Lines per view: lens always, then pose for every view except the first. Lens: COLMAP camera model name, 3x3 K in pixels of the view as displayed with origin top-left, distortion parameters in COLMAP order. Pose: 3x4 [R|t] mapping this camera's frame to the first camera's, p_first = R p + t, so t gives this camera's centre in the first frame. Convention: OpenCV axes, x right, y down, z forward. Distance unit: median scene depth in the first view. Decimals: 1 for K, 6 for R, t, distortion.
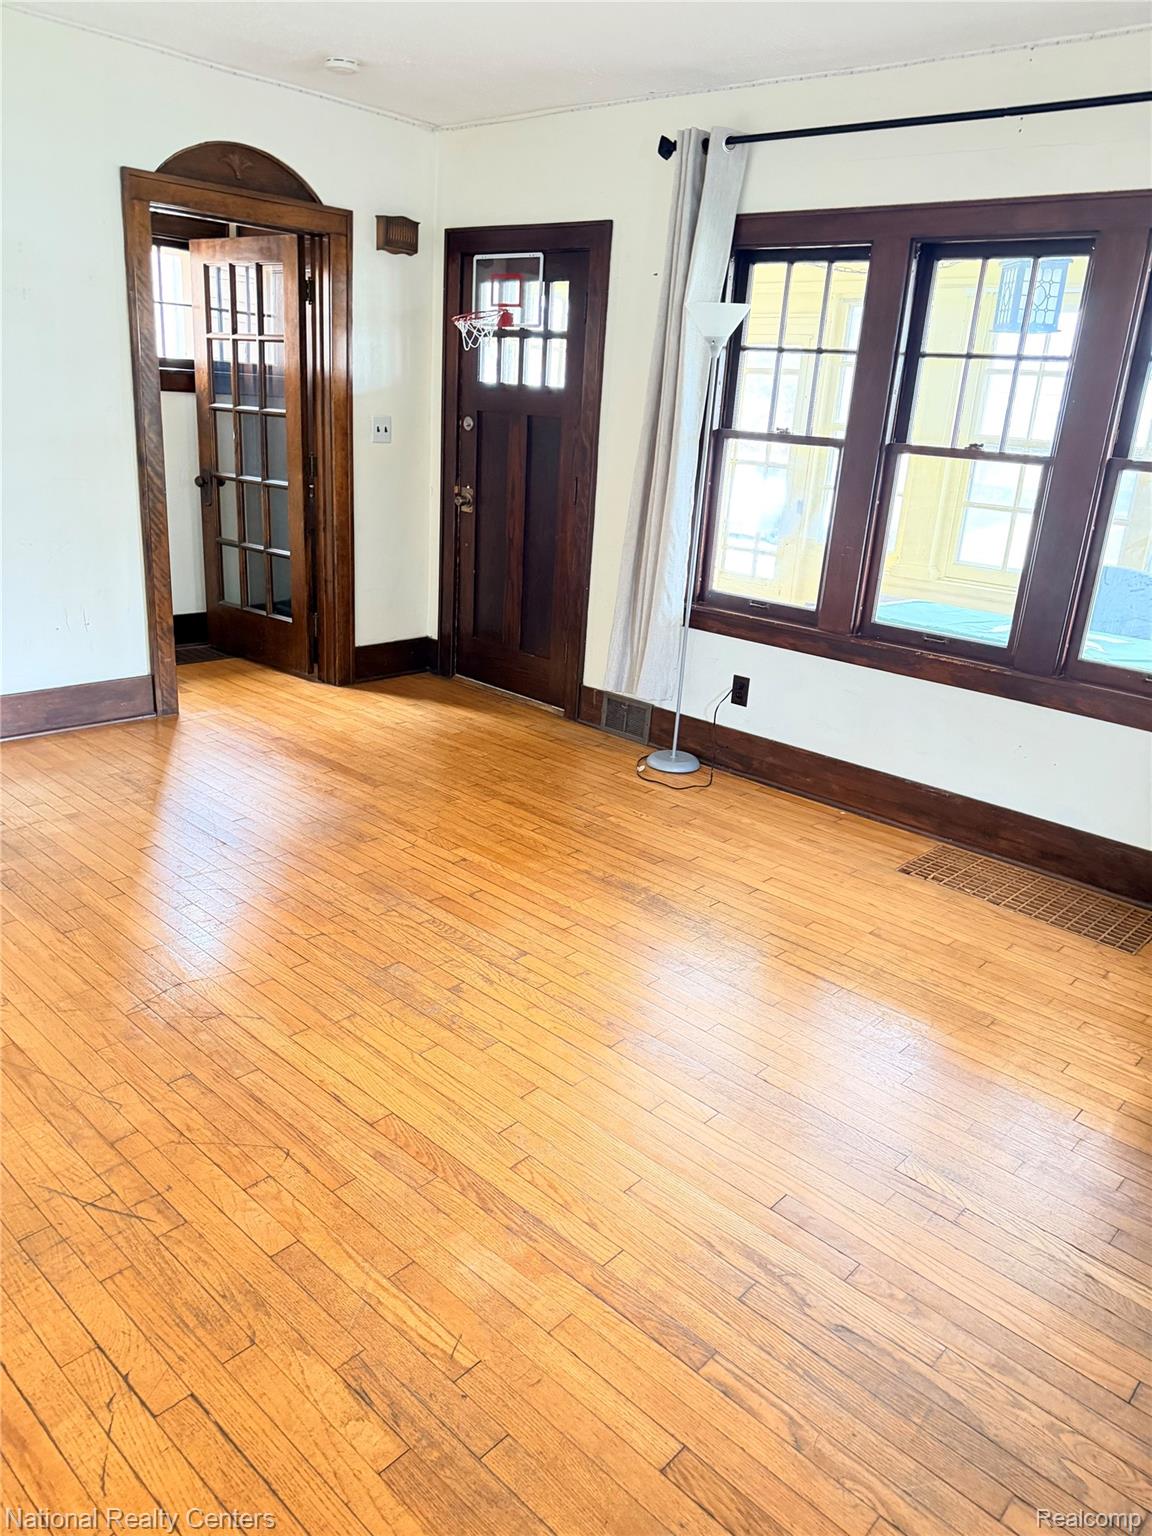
lens RADIAL K [[1084.0, 0, 582.0], [0, 1084.0, 765.7], [0, 0, 1]] dist [0.044294, -0.052882]
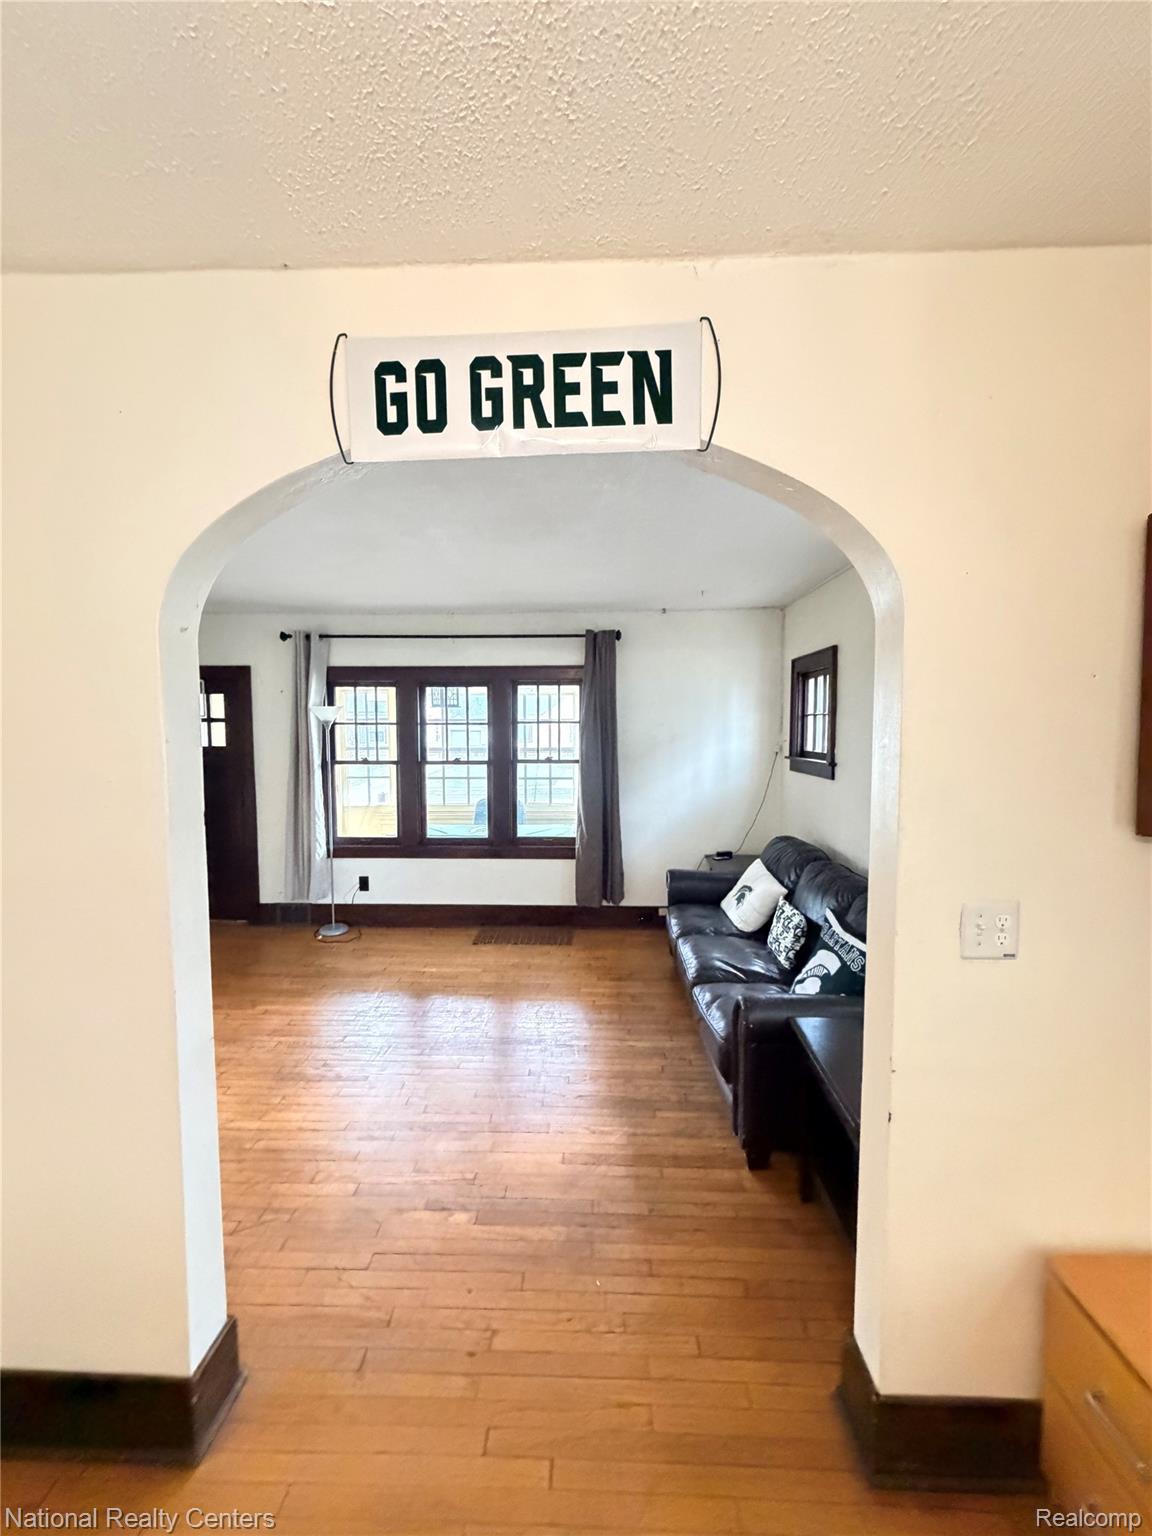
lens RADIAL K [[612.5, 0, 578.5], [0, 612.5, 767.1], [0, 0, 1]] dist [-0.001813, 0.001335]
pose [[0.751296, -0.113205, 0.650184, -0.315946], [0.260200, 0.956186, -0.134181, -0.025368], [-0.606506, 0.269987, 0.747835, -0.162453]]
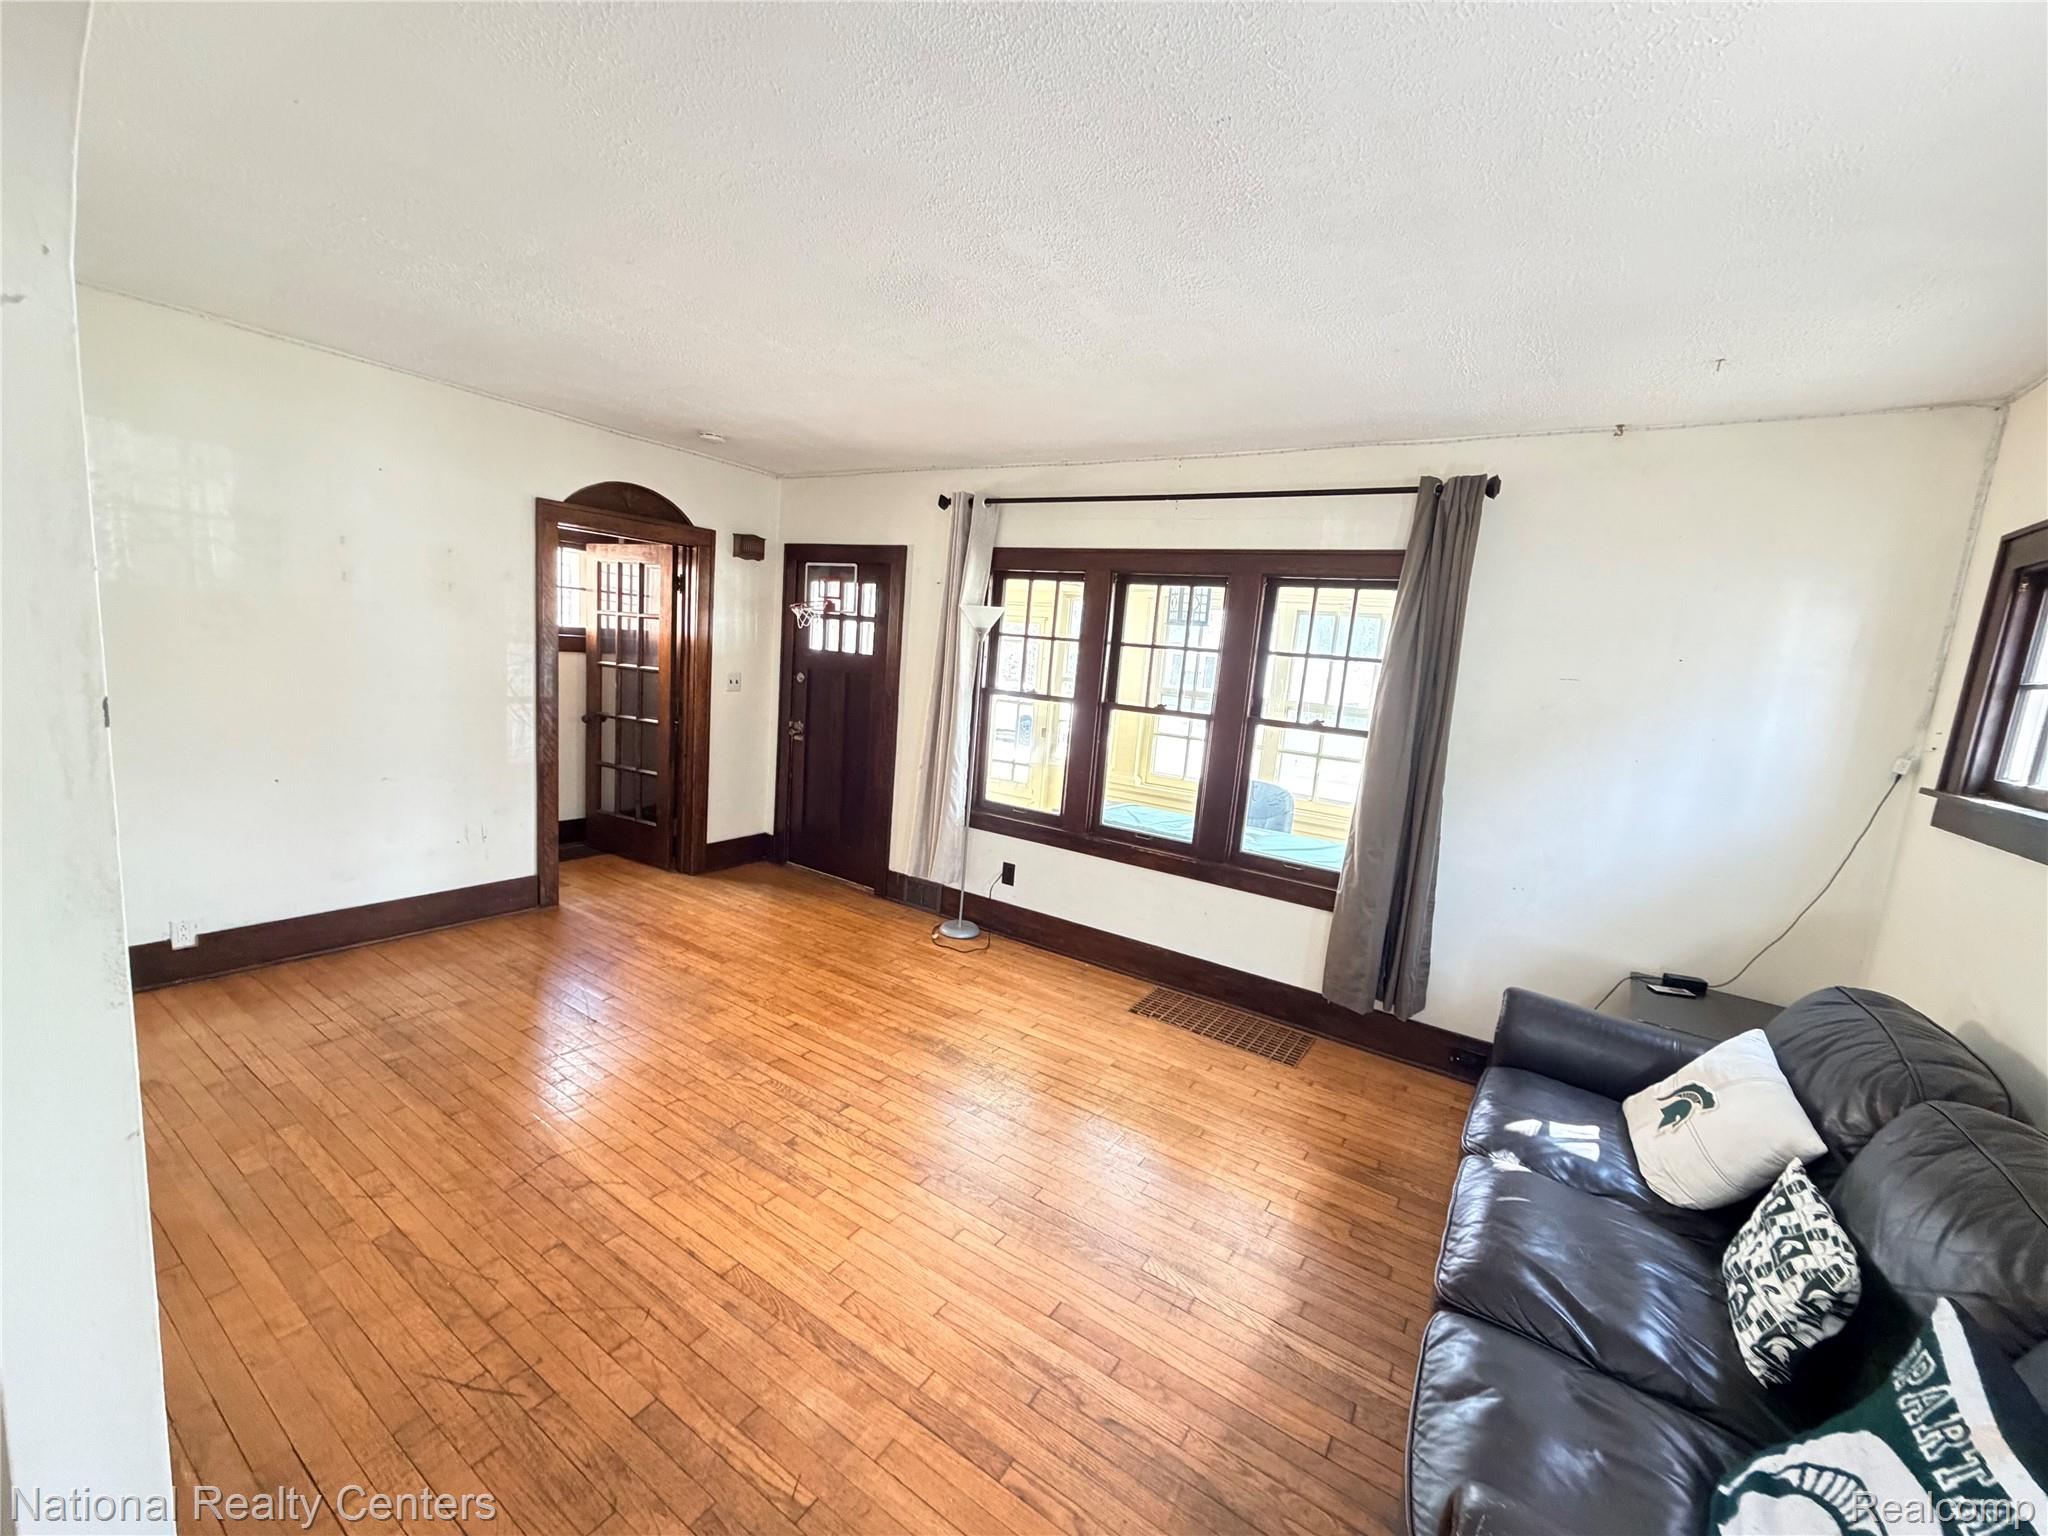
lens RADIAL K [[816.6, 0, 1017.0], [0, 816.6, 769.7], [0, 0, 1]] dist [-0.001813, 0.001335]
pose [[0.986668, -0.009850, 0.162449, -0.007181], [0.036405, 0.986231, -0.161315, -0.039812], [-0.158624, 0.165078, 0.973441, -0.013568]]
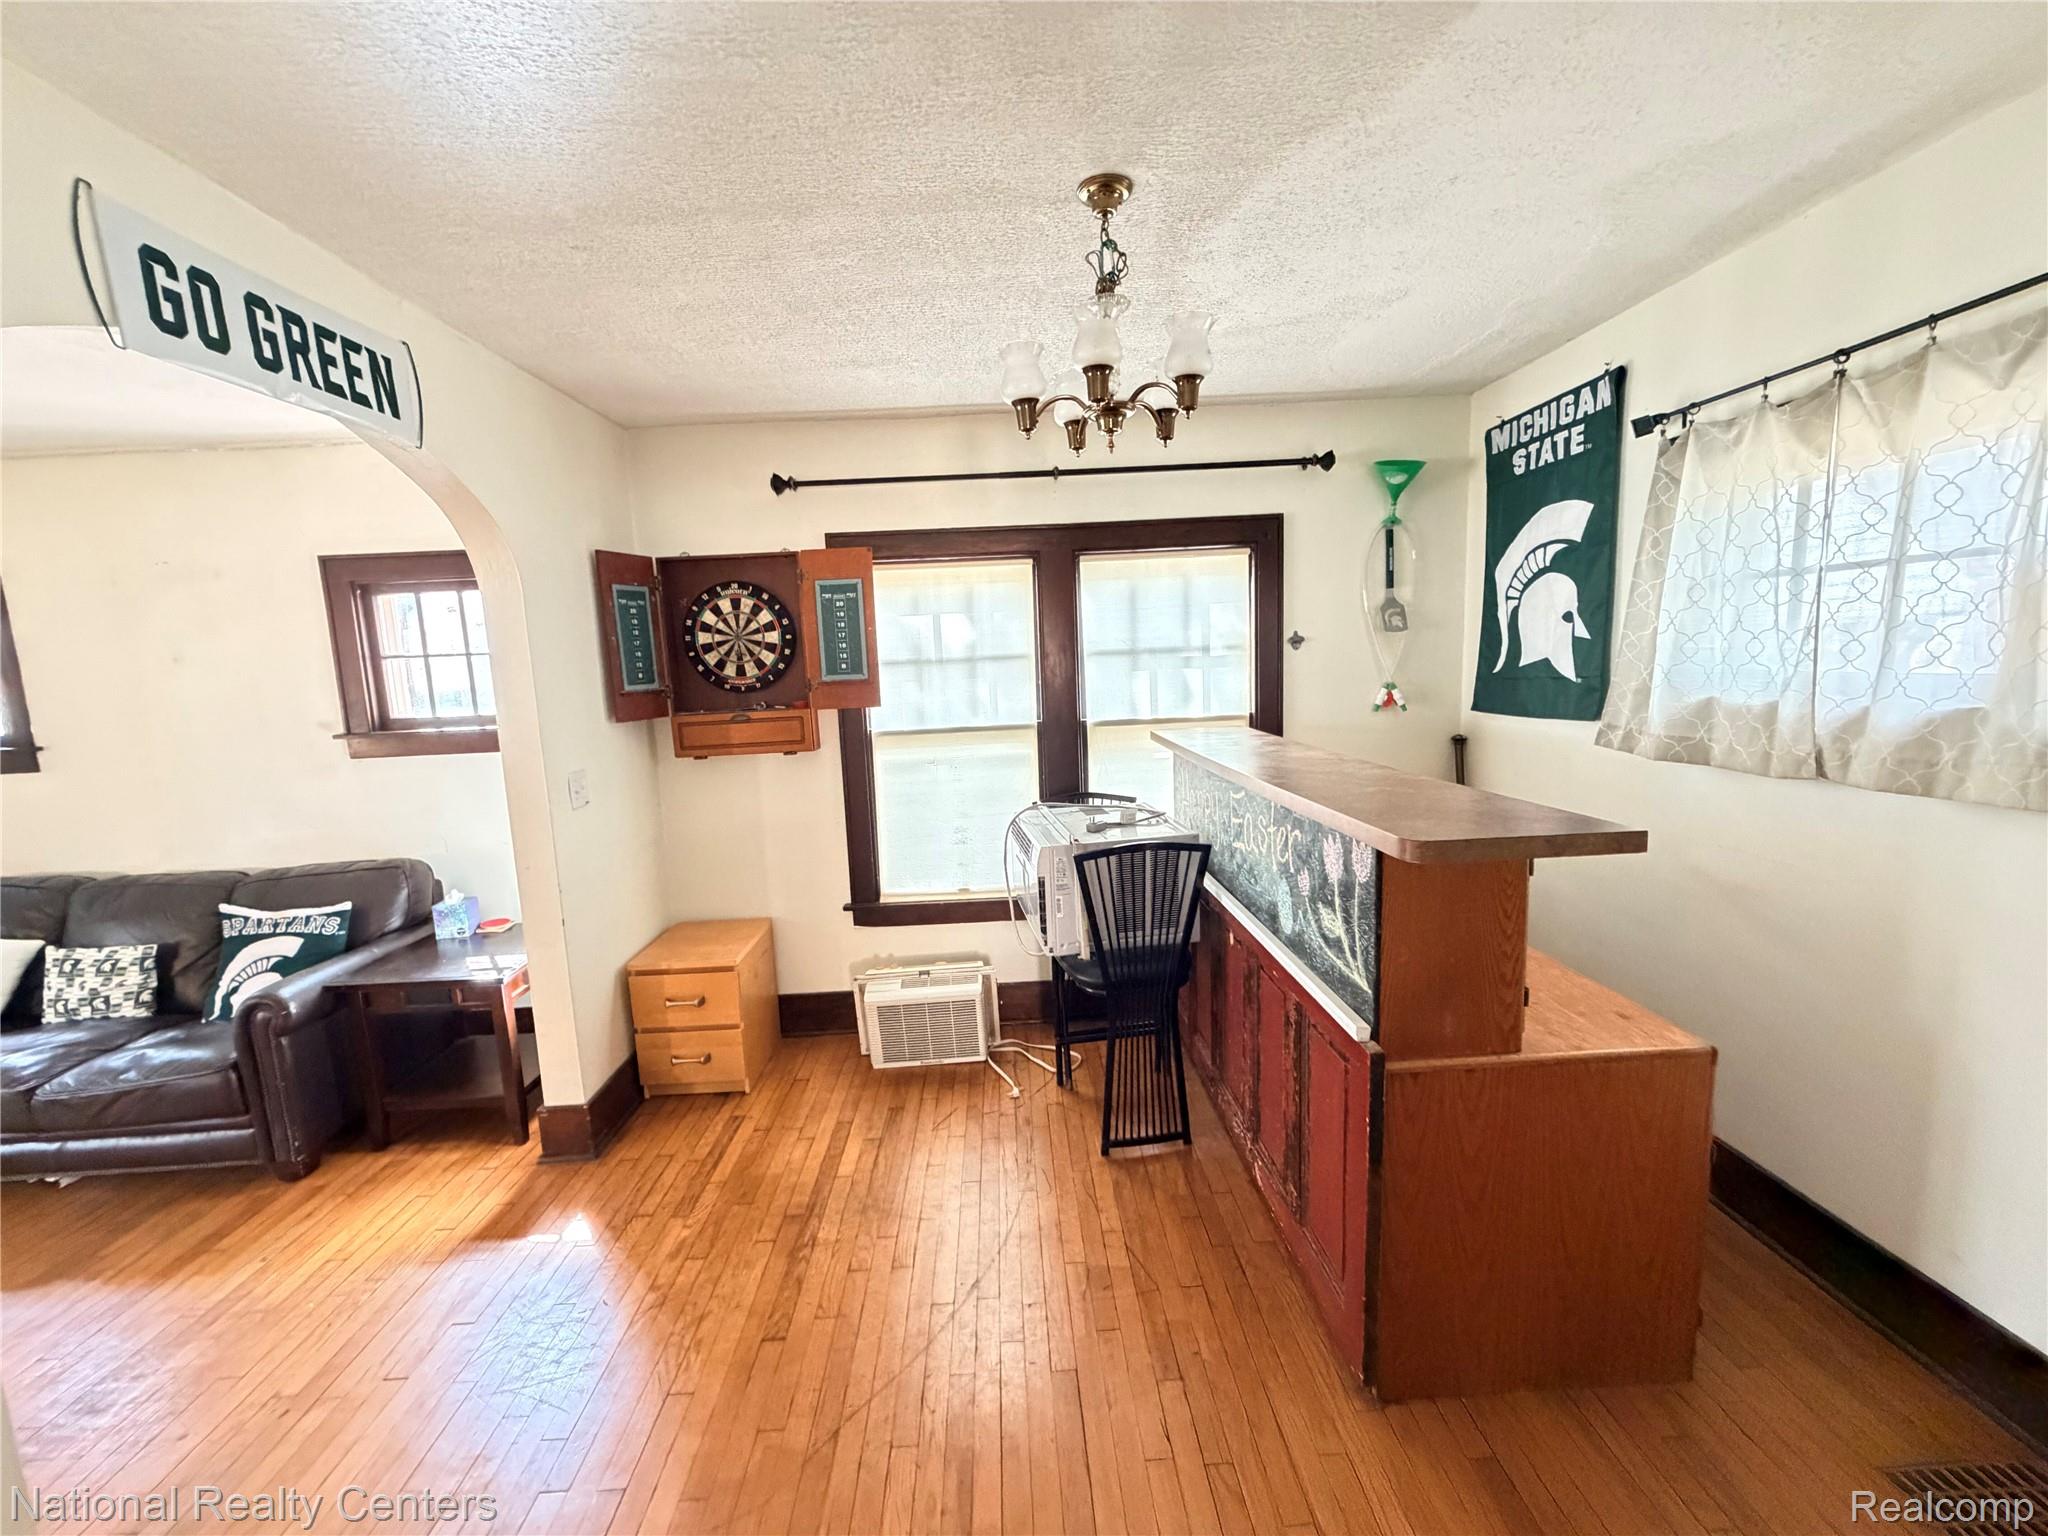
lens RADIAL K [[816.6, 0, 1018.7], [0, 816.6, 765.3], [0, 0, 1]] dist [-0.001813, 0.001335]
pose [[-0.702279, -0.129684, 0.699991, -0.740558], [0.224925, 0.892482, 0.391006, -0.147599], [-0.675436, 0.432040, -0.597602, 0.148451]]
